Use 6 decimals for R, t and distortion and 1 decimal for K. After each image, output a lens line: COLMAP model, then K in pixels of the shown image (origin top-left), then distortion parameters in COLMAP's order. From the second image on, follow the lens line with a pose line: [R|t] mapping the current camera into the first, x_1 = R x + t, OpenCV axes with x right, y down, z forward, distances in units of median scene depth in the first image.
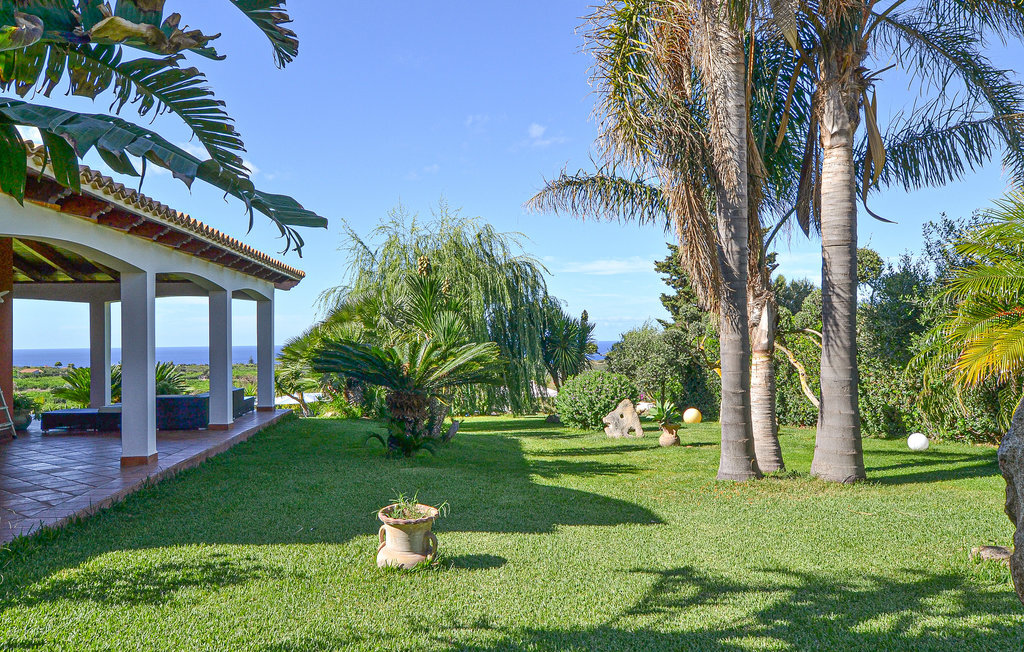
lens RADIAL K [[803.2, 0, 513.0], [0, 803.2, 330.7], [0, 0, 1]] dist [0.000278, -0.000962]
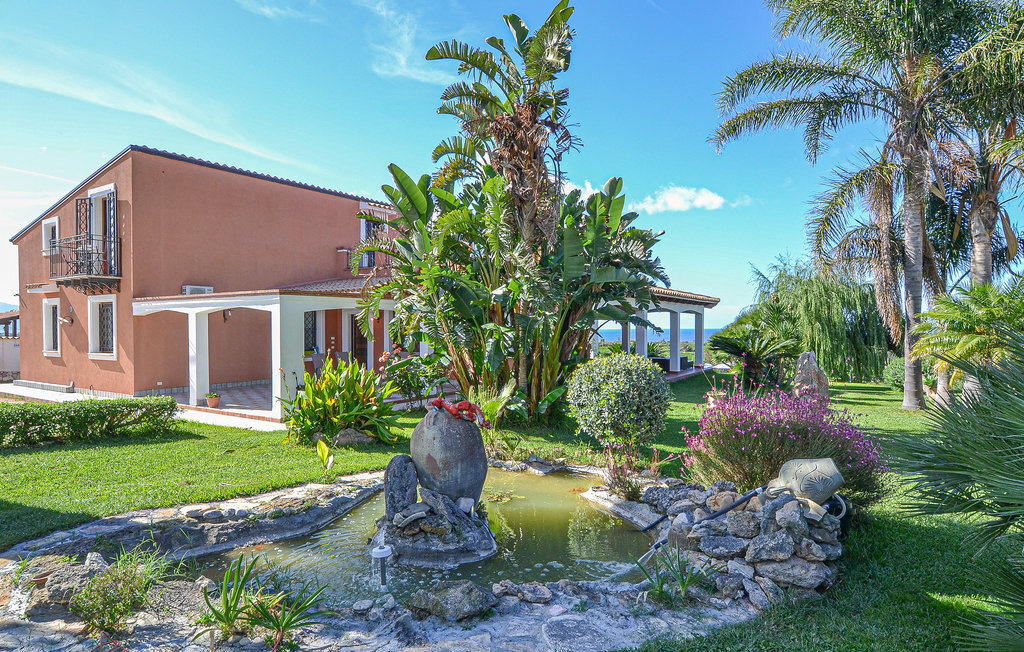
lens RADIAL K [[586.2, 0, 513.6], [0, 586.2, 328.0], [0, 0, 1]] dist [-0.003158, -0.000734]
pose [[0.794999, 0.012105, -0.606490, 0.223435], [-0.001226, 0.999831, 0.018349, -0.029096], [0.606610, -0.013844, 0.794879, -0.478384]]
